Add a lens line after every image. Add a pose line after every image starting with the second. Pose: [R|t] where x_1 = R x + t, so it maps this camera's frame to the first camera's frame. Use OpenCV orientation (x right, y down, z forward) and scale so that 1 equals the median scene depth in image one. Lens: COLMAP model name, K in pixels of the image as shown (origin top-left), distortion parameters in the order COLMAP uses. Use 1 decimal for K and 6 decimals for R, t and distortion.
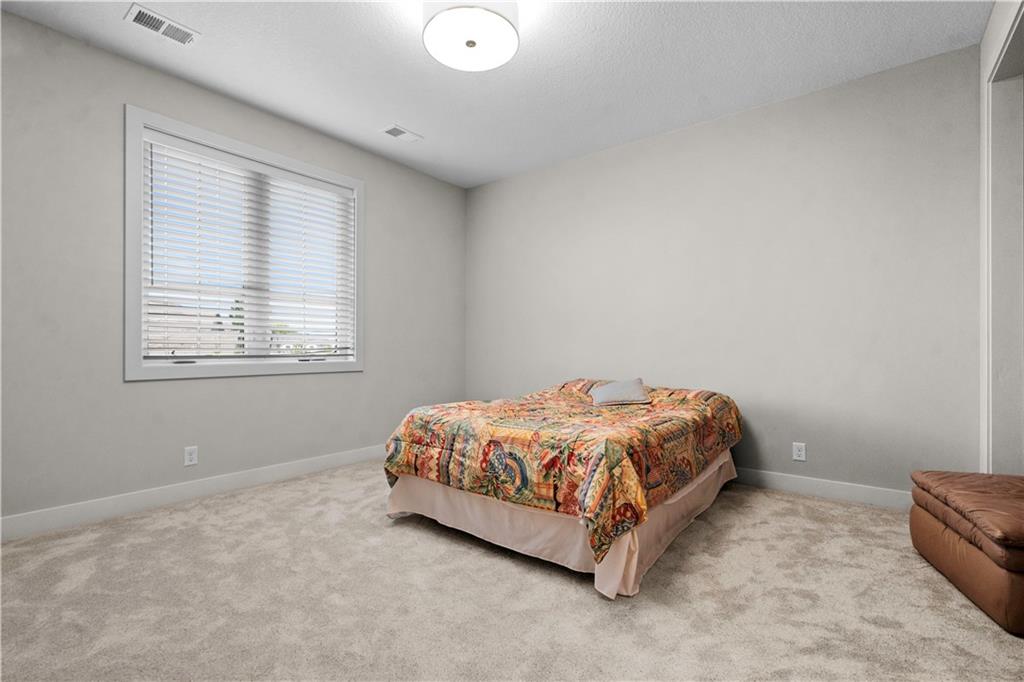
lens RADIAL K [[460.5, 0, 507.7], [0, 460.5, 345.7], [0, 0, 1]] dist [0.003284, 0.000396]
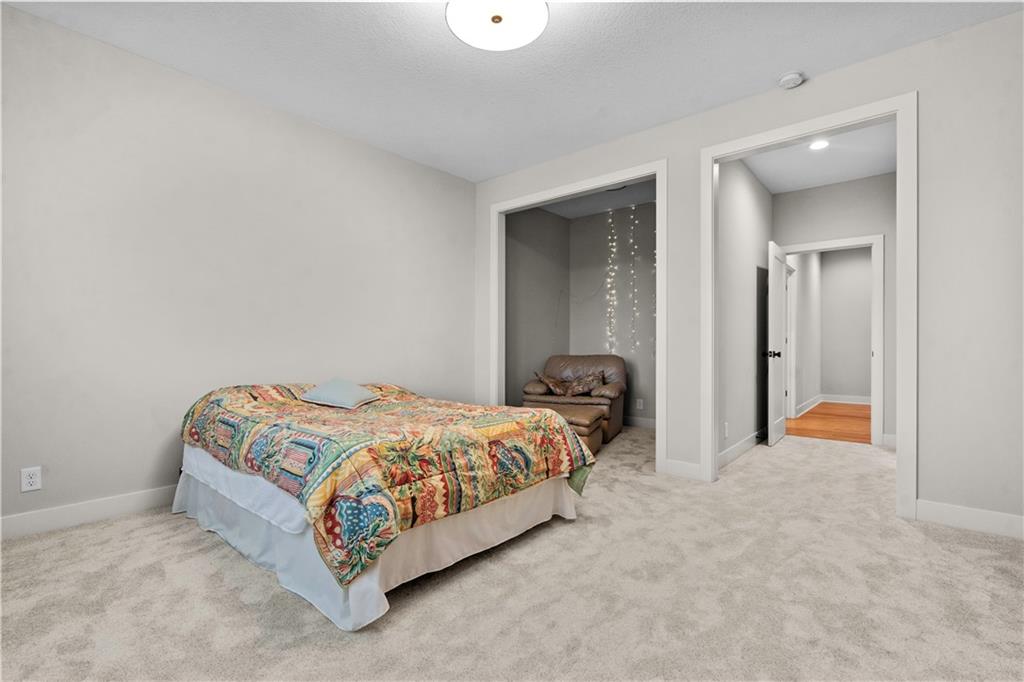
lens RADIAL K [[460.5, 0, 511.7], [0, 460.5, 347.4], [0, 0, 1]] dist [0.003284, 0.000396]
pose [[0.040778, 0.006261, 0.999149, -0.994265], [-0.003491, 0.999975, -0.006124, 0.014494], [-0.999162, -0.003238, 0.040799, 0.916872]]
